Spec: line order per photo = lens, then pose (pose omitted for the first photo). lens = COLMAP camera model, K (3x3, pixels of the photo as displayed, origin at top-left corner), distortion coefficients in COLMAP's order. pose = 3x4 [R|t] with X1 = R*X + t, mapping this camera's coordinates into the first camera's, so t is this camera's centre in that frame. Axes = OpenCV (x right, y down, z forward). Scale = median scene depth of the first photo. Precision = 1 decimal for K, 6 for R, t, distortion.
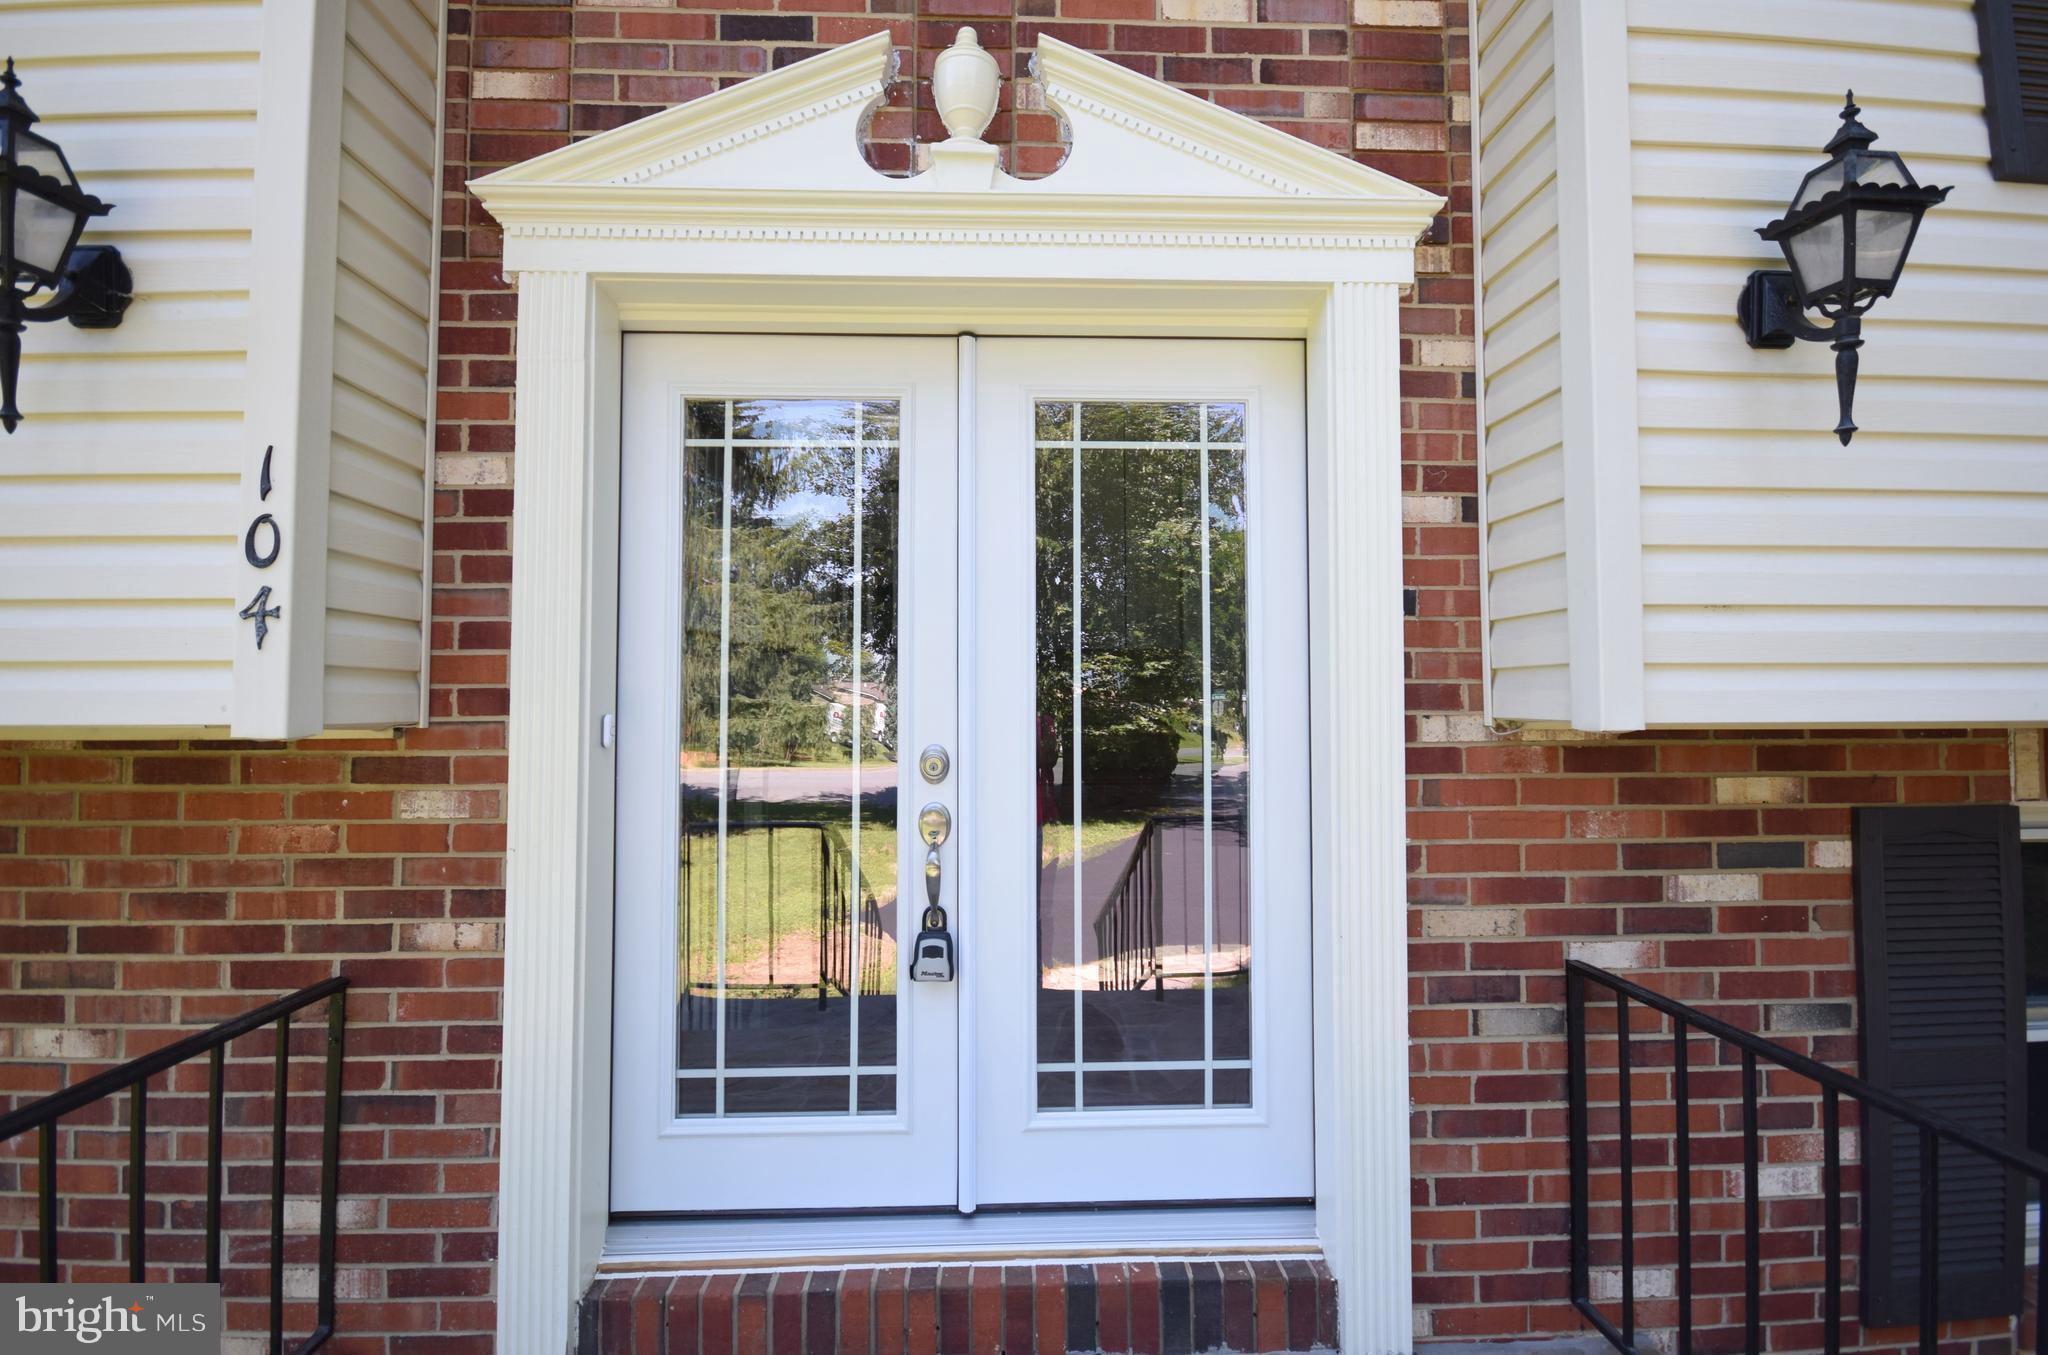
lens RADIAL K [[973.5, 0, 1023.4], [0, 973.5, 679.1], [0, 0, 1]] dist [0.002358, 0.000225]
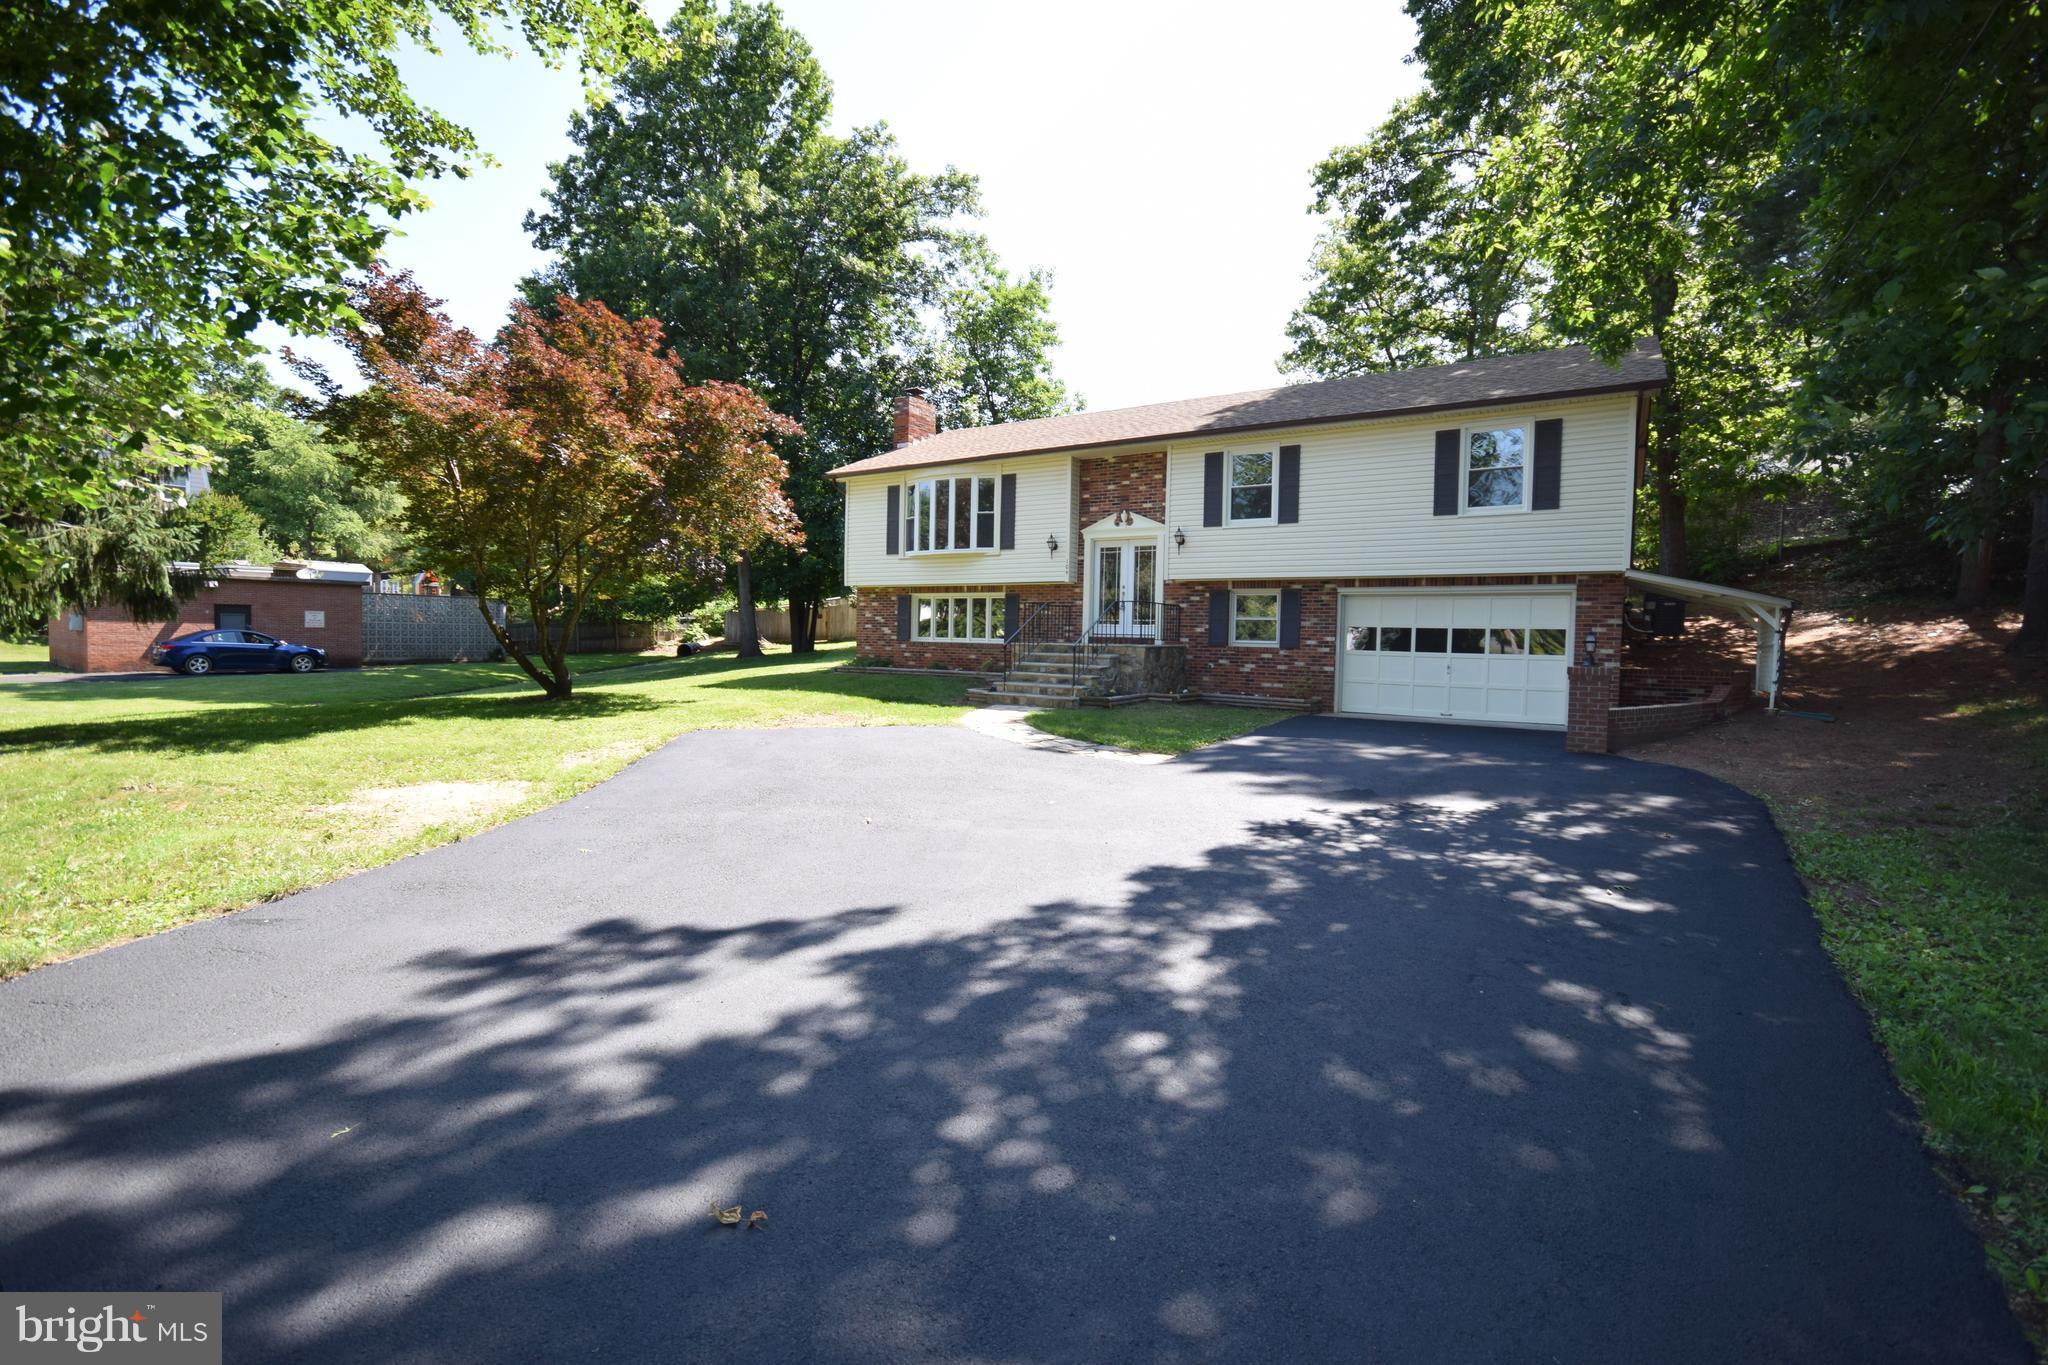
lens RADIAL K [[903.4, 0, 1025.9], [0, 903.4, 672.5], [0, 0, 1]] dist [0.003689, 0.000178]
pose [[0.815349, 0.040945, -0.577520, 4.451375], [-0.006957, 0.998117, 0.060943, 0.412051], [0.578928, -0.045671, 0.814099, -7.049742]]
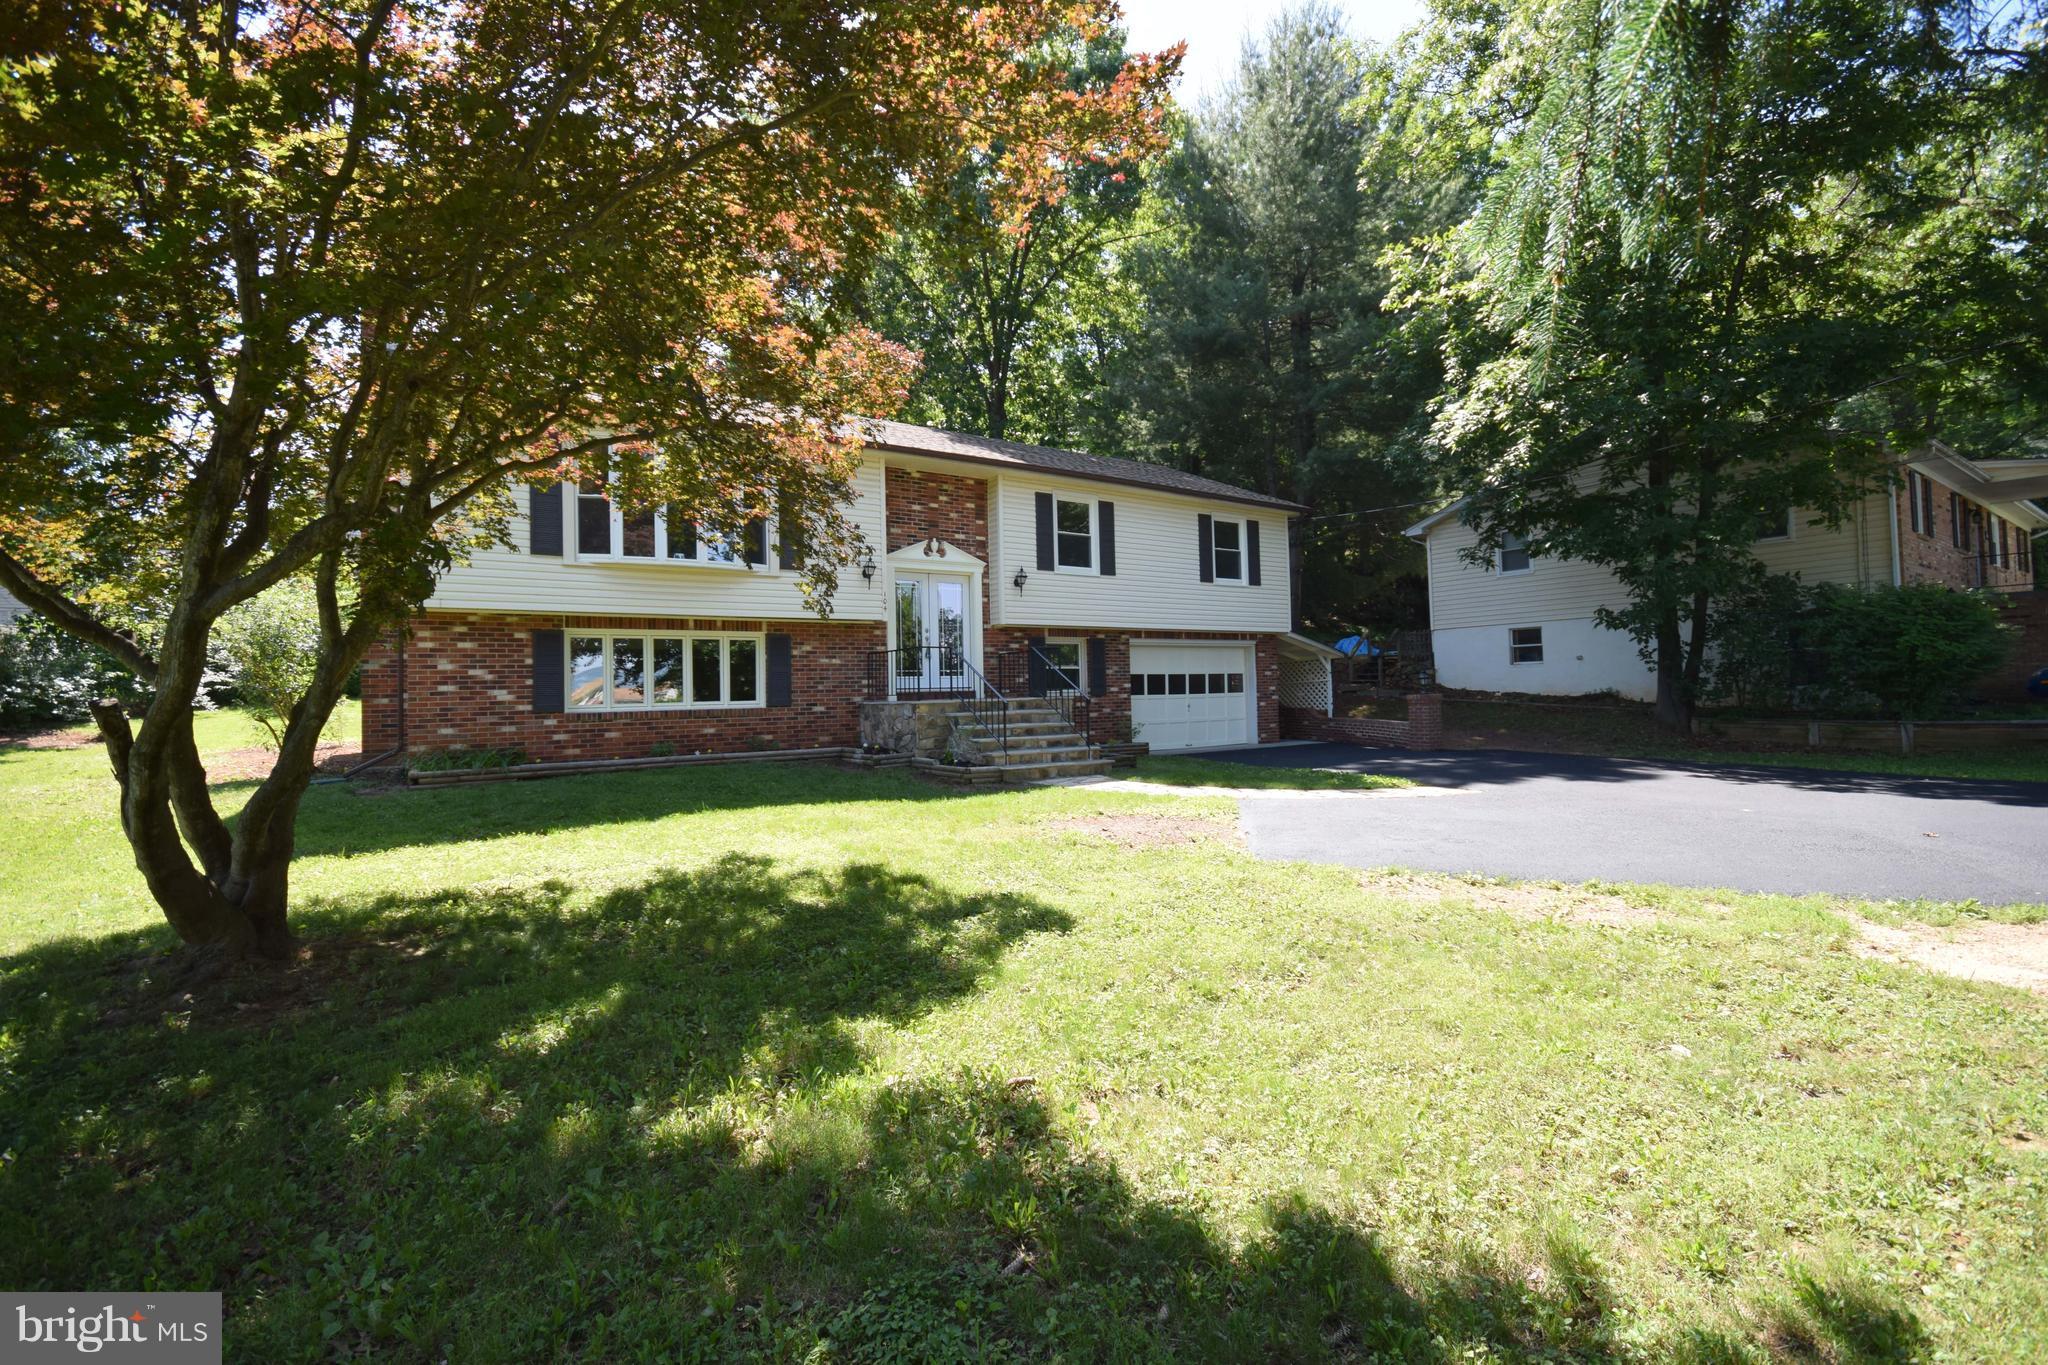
lens RADIAL K [[903.4, 0, 1026.9], [0, 903.4, 685.3], [0, 0, 1]] dist [0.003689, 0.000178]
pose [[0.846464, -0.012434, 0.532300, -3.431115], [0.006178, 0.999889, 0.013531, 0.459304], [-0.532409, -0.008164, 0.846448, -5.792165]]
